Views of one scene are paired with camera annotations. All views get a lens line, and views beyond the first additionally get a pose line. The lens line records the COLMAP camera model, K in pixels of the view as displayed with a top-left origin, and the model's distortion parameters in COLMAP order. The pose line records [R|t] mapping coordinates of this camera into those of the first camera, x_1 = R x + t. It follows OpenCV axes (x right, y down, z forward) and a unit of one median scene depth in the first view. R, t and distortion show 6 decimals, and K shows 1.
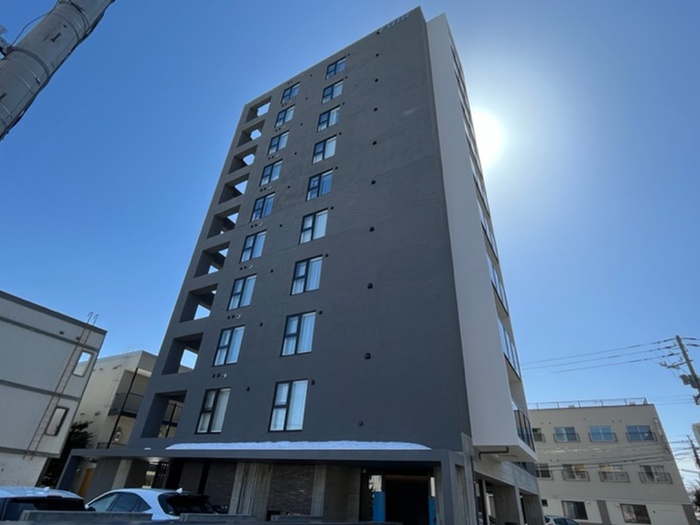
lens RADIAL K [[370.4, 0, 345.1], [0, 370.4, 266.3], [0, 0, 1]] dist [0.000269, 0.000370]
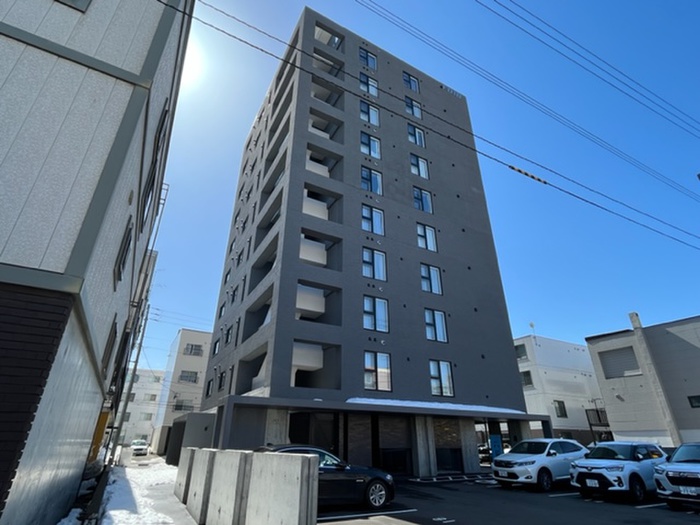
lens RADIAL K [[370.4, 0, 350.9], [0, 370.4, 266.9], [0, 0, 1]] dist [0.000269, 0.000370]
pose [[0.499136, 0.321232, 0.804782, -1.599799], [-0.436371, 0.895568, -0.086827, 0.272105], [-0.748628, -0.307845, 0.587186, 0.567034]]
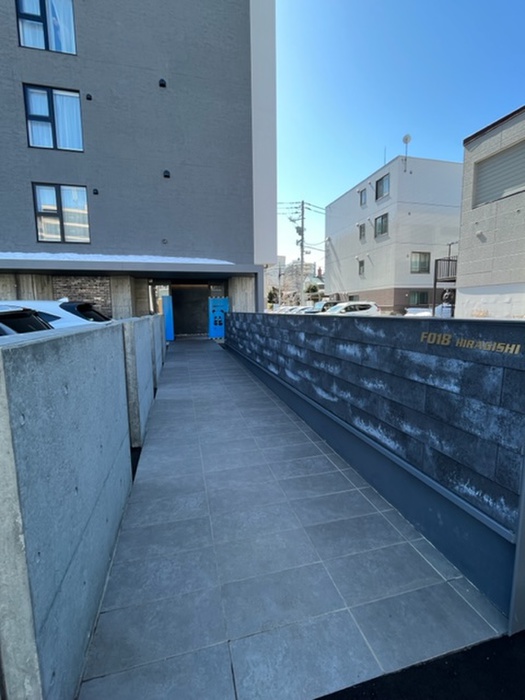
lens RADIAL K [[317.5, 0, 259.7], [0, 317.5, 348.0], [0, 0, 1]] dist [-0.000063, 0.000237]
pose [[0.709277, -0.154769, 0.687730, -0.387407], [-0.327227, 0.791833, 0.515676, 0.090064], [-0.624378, -0.590802, 0.510985, 0.148170]]
